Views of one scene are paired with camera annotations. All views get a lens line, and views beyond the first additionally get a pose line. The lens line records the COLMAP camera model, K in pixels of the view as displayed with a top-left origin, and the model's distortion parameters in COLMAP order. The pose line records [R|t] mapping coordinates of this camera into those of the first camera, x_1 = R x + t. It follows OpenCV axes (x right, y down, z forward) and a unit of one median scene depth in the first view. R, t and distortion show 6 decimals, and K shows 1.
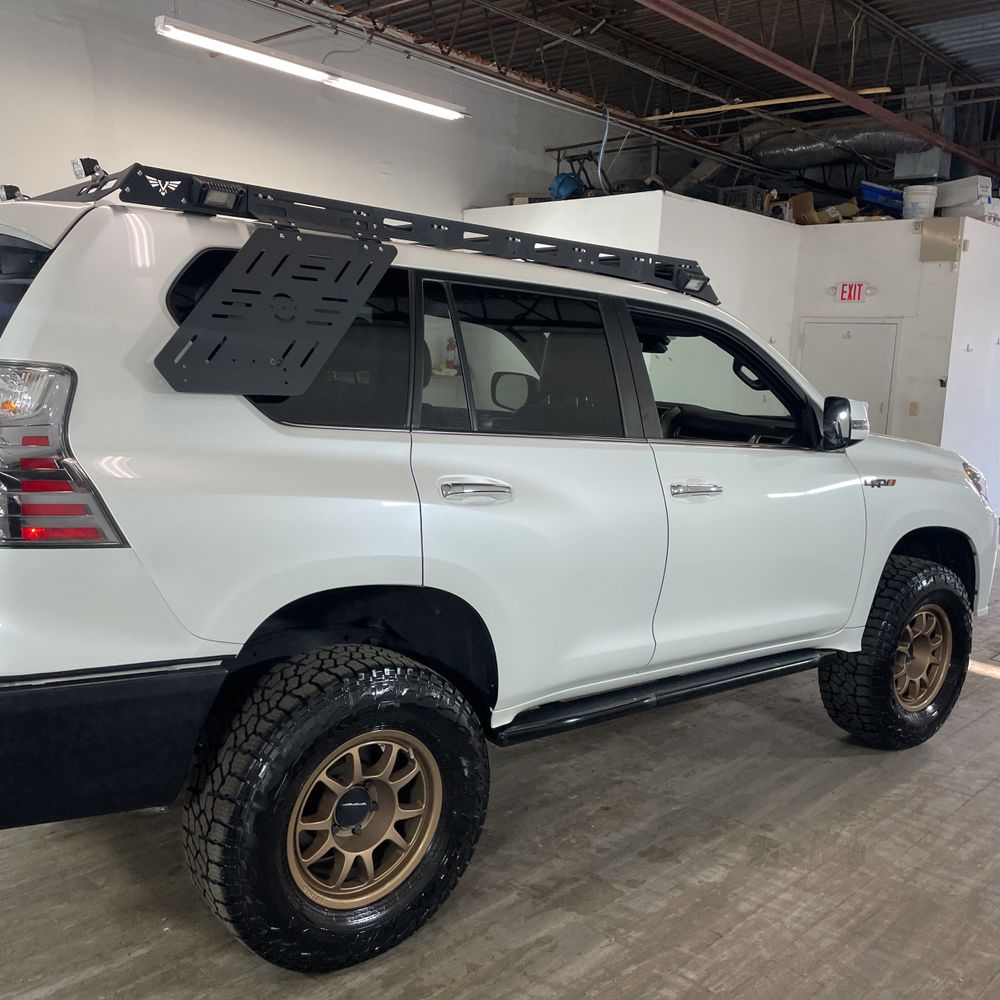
lens RADIAL K [[1024.9, 0, 505.3], [0, 1024.9, 486.9], [0, 0, 1]] dist [0.097948, -0.141672]
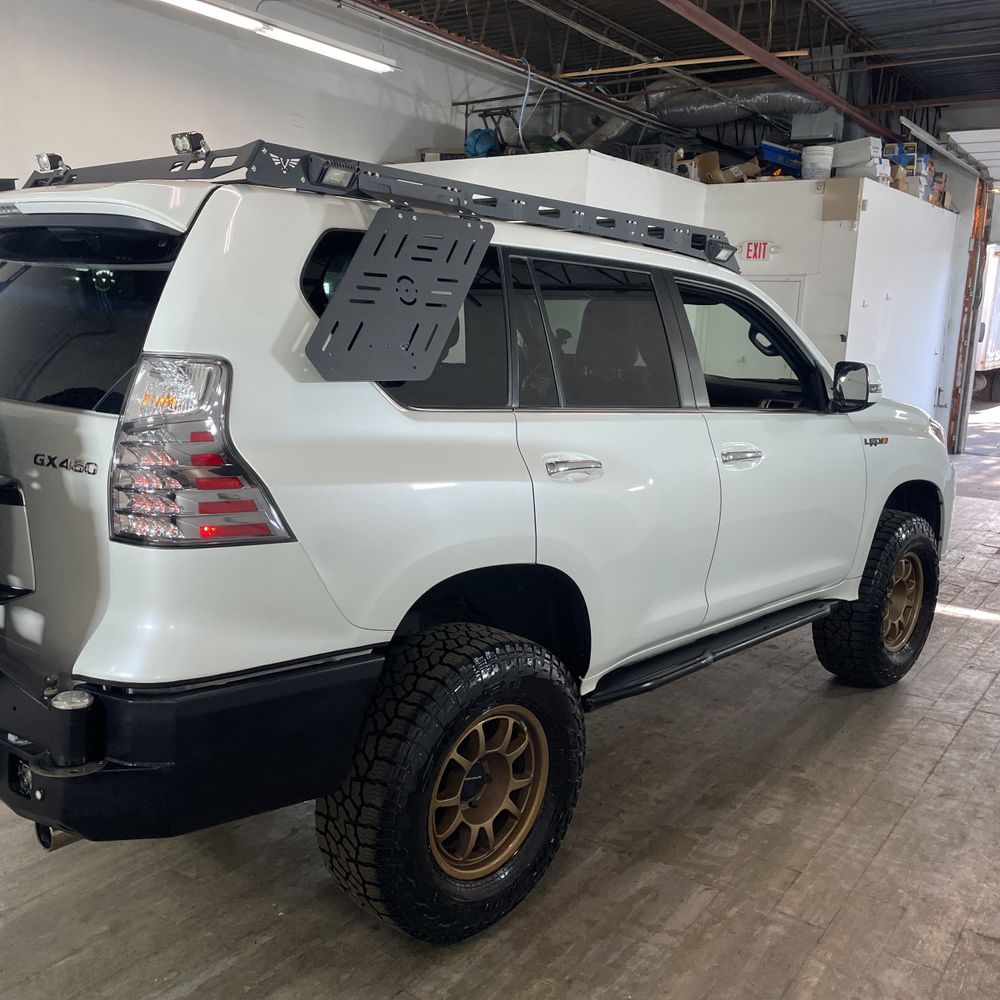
lens RADIAL K [[1021.3, 0, 503.6], [0, 1021.3, 501.7], [0, 0, 1]] dist [0.107035, -0.168549]
pose [[0.989617, -0.037872, 0.138649, -0.183650], [0.029688, 0.997719, 0.060624, -0.019848], [-0.140629, -0.055879, 0.988484, 0.004488]]
